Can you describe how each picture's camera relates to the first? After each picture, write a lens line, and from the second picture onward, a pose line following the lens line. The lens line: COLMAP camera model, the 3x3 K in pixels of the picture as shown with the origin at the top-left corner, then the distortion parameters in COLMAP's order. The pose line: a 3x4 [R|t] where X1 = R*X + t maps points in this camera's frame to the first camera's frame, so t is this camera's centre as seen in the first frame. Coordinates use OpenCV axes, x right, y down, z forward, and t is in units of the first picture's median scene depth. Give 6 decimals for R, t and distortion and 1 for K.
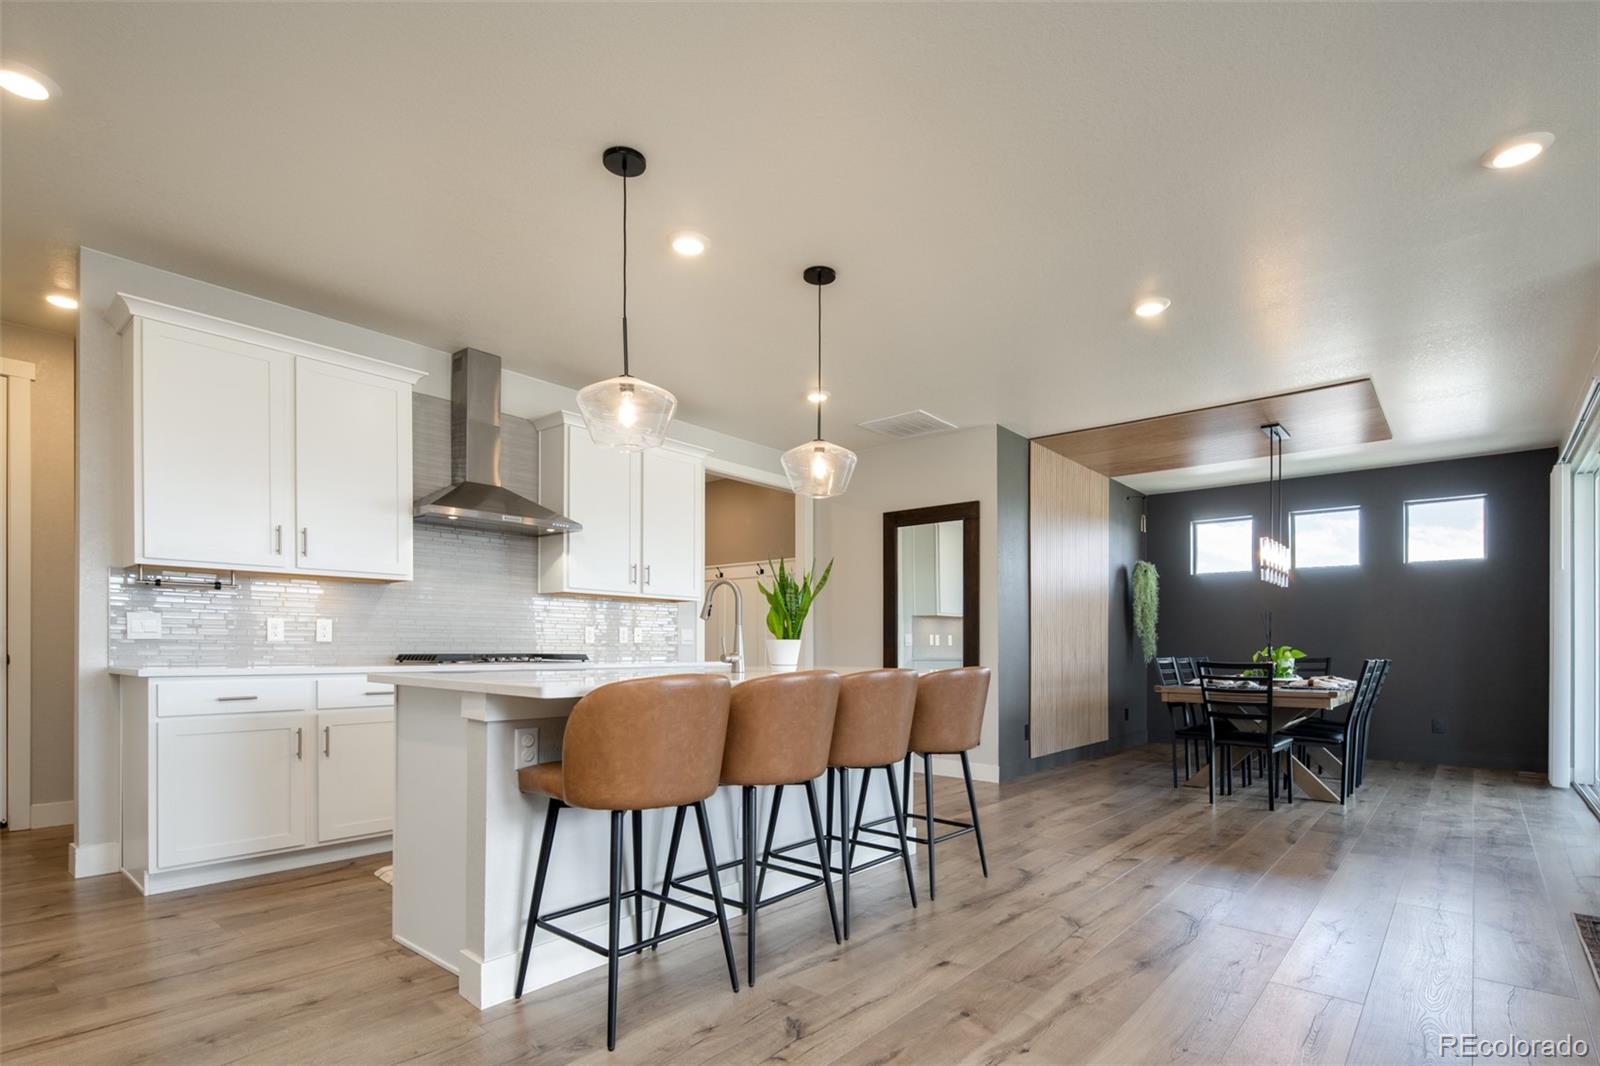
lens RADIAL K [[783.3, 0, 807.1], [0, 783.3, 633.9], [0, 0, 1]] dist [0.002732, -0.000692]
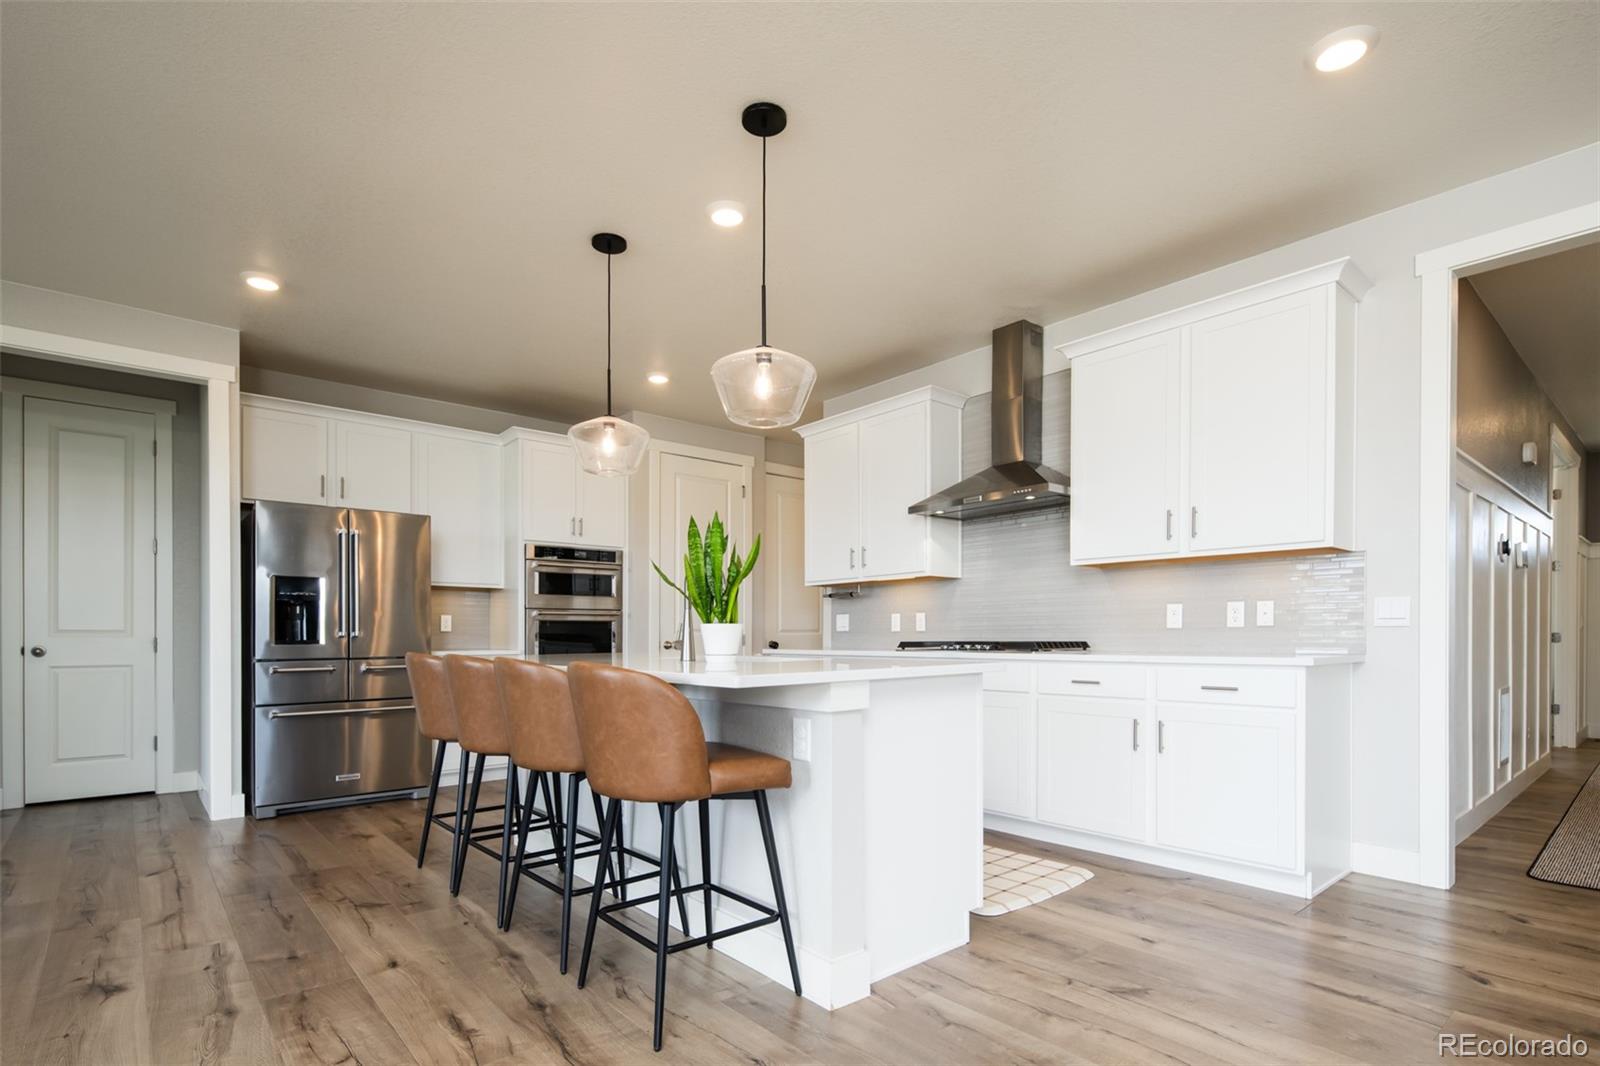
lens RADIAL K [[783.3, 0, 807.1], [0, 783.3, 633.9], [0, 0, 1]] dist [0.002732, -0.000692]
pose [[-0.151169, -0.008202, -0.988474, 0.707751], [0.021926, 0.999692, -0.011648, 0.027248], [0.988265, -0.023434, -0.150942, 1.120778]]
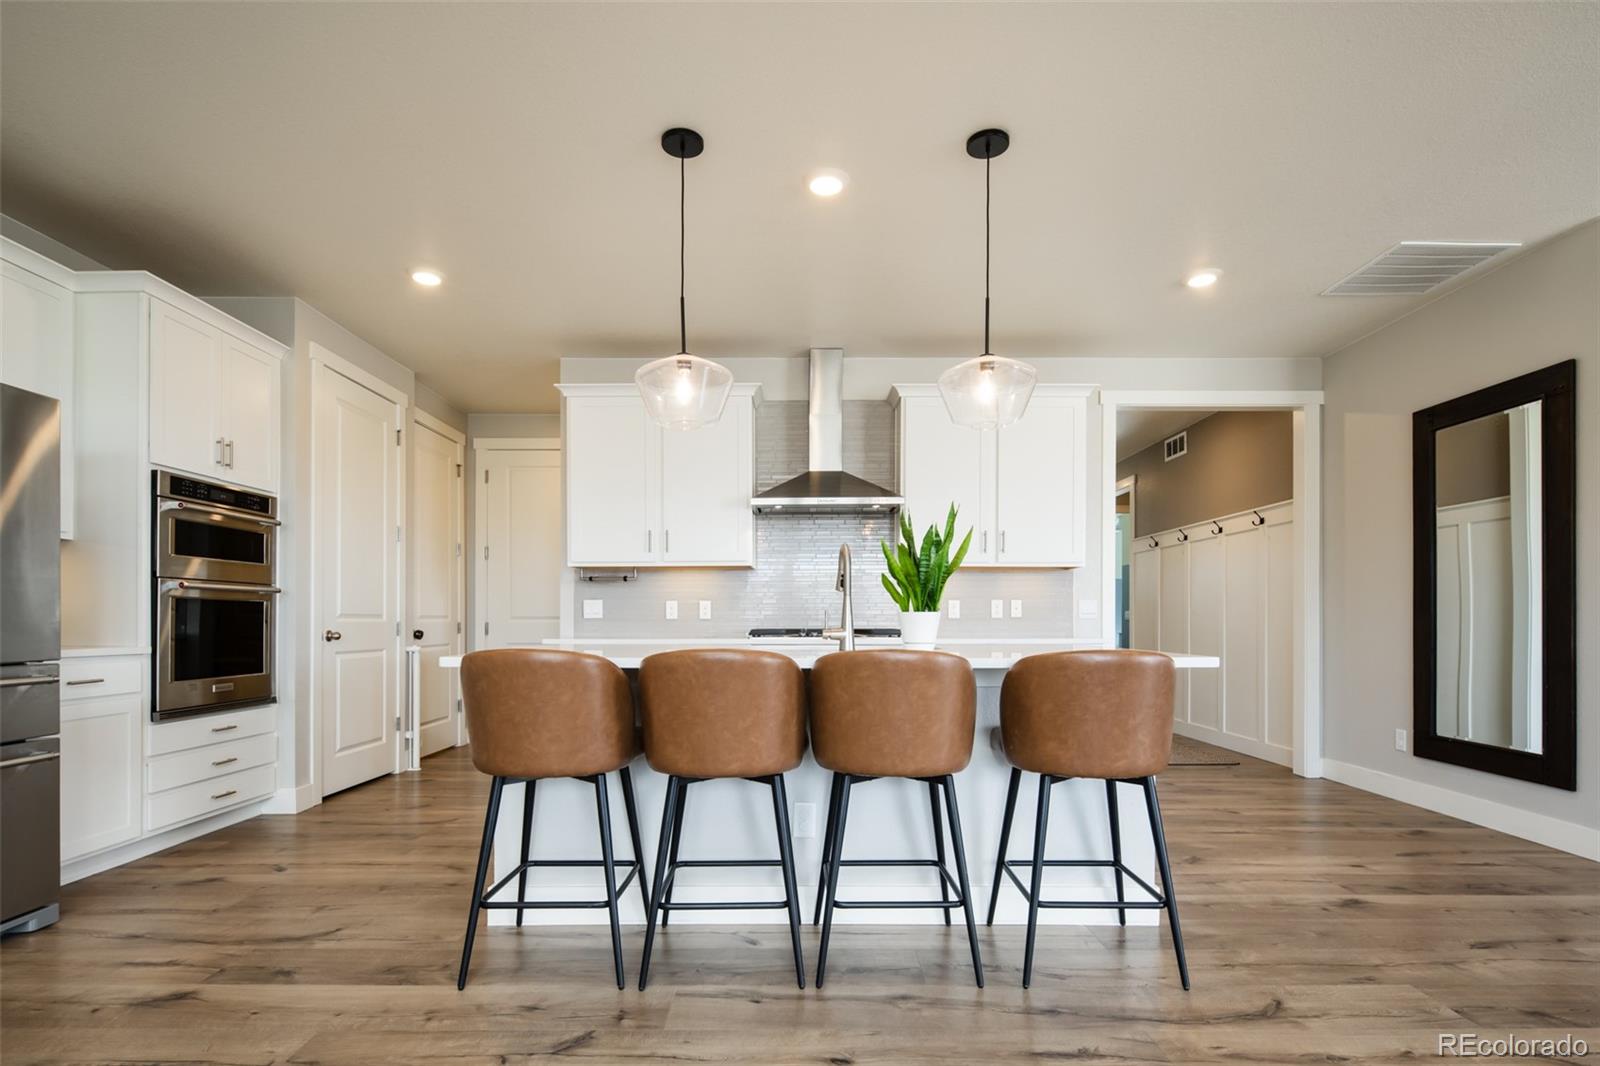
lens RADIAL K [[776.8, 0, 798.0], [0, 776.8, 612.6], [0, 0, 1]] dist [-0.000225, -0.000380]
pose [[0.646822, -0.014830, -0.762497, 0.468529], [0.018812, 0.999817, -0.003488, 0.007797], [0.762409, -0.012088, 0.646983, 0.346701]]
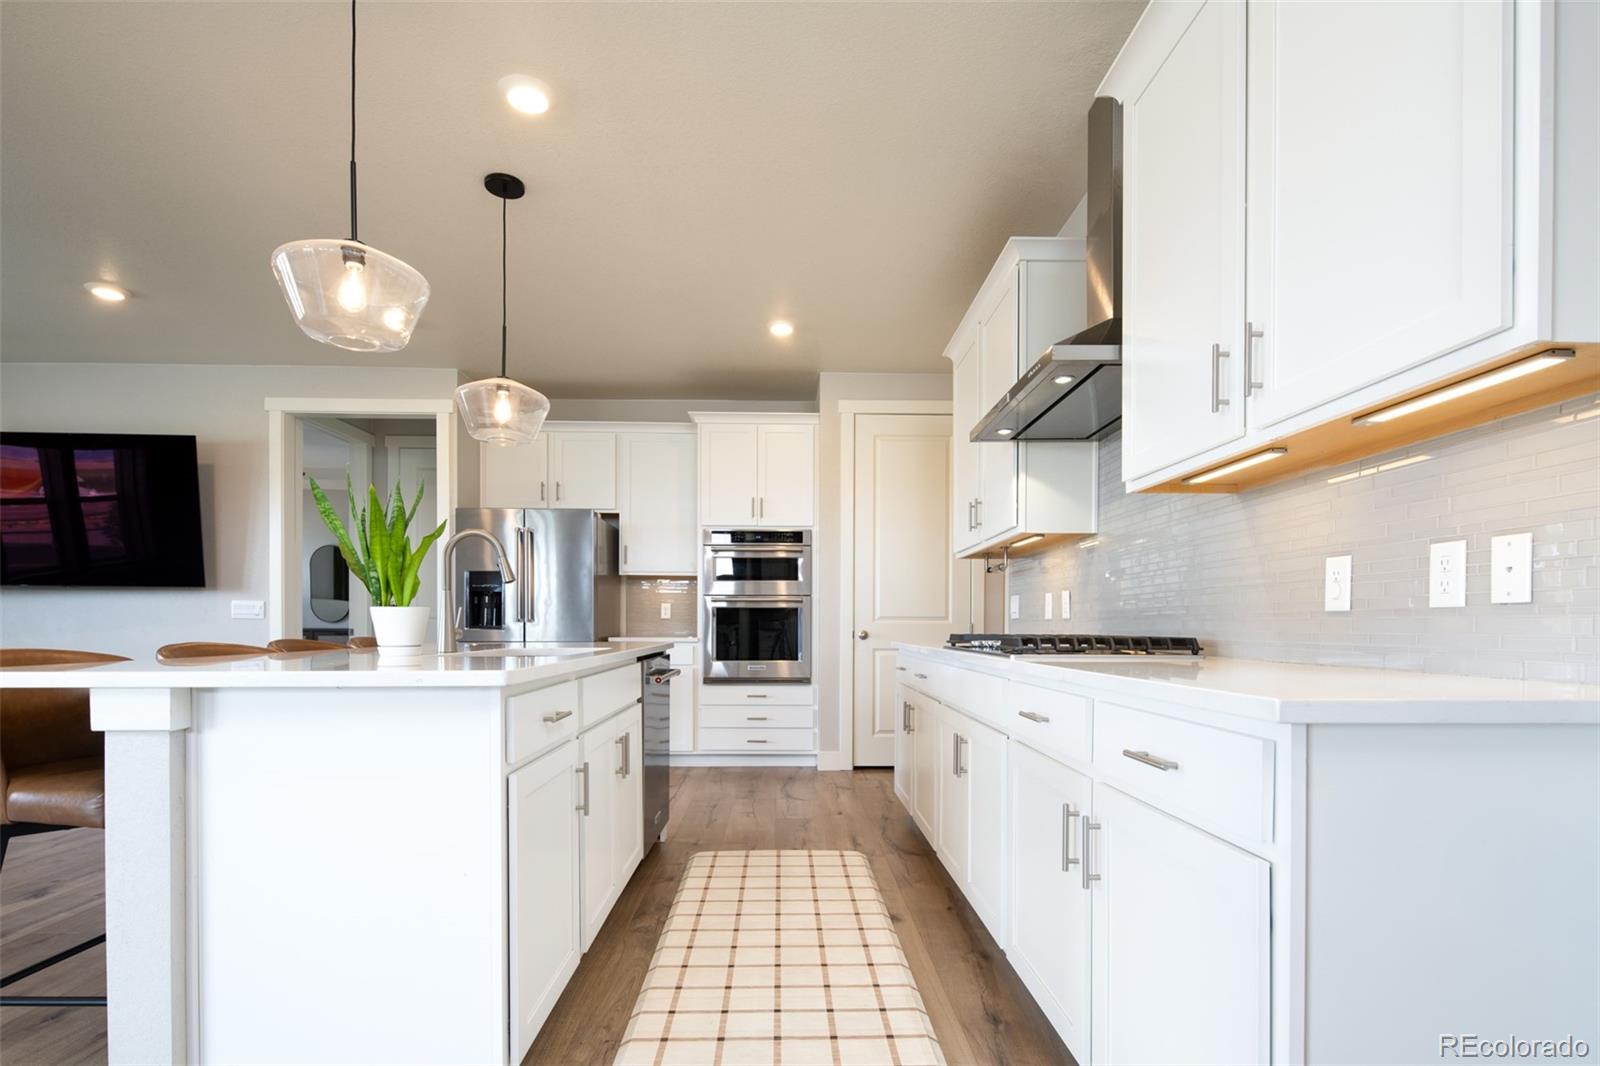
lens RADIAL K [[776.8, 0, 802.7], [0, 776.8, 624.7], [0, 0, 1]] dist [0.000864, 0.000026]
pose [[-0.749136, -0.007617, -0.662372, 0.132464], [0.005785, 0.999821, -0.018041, 0.032118], [0.662391, -0.017347, -0.748958, 1.582377]]
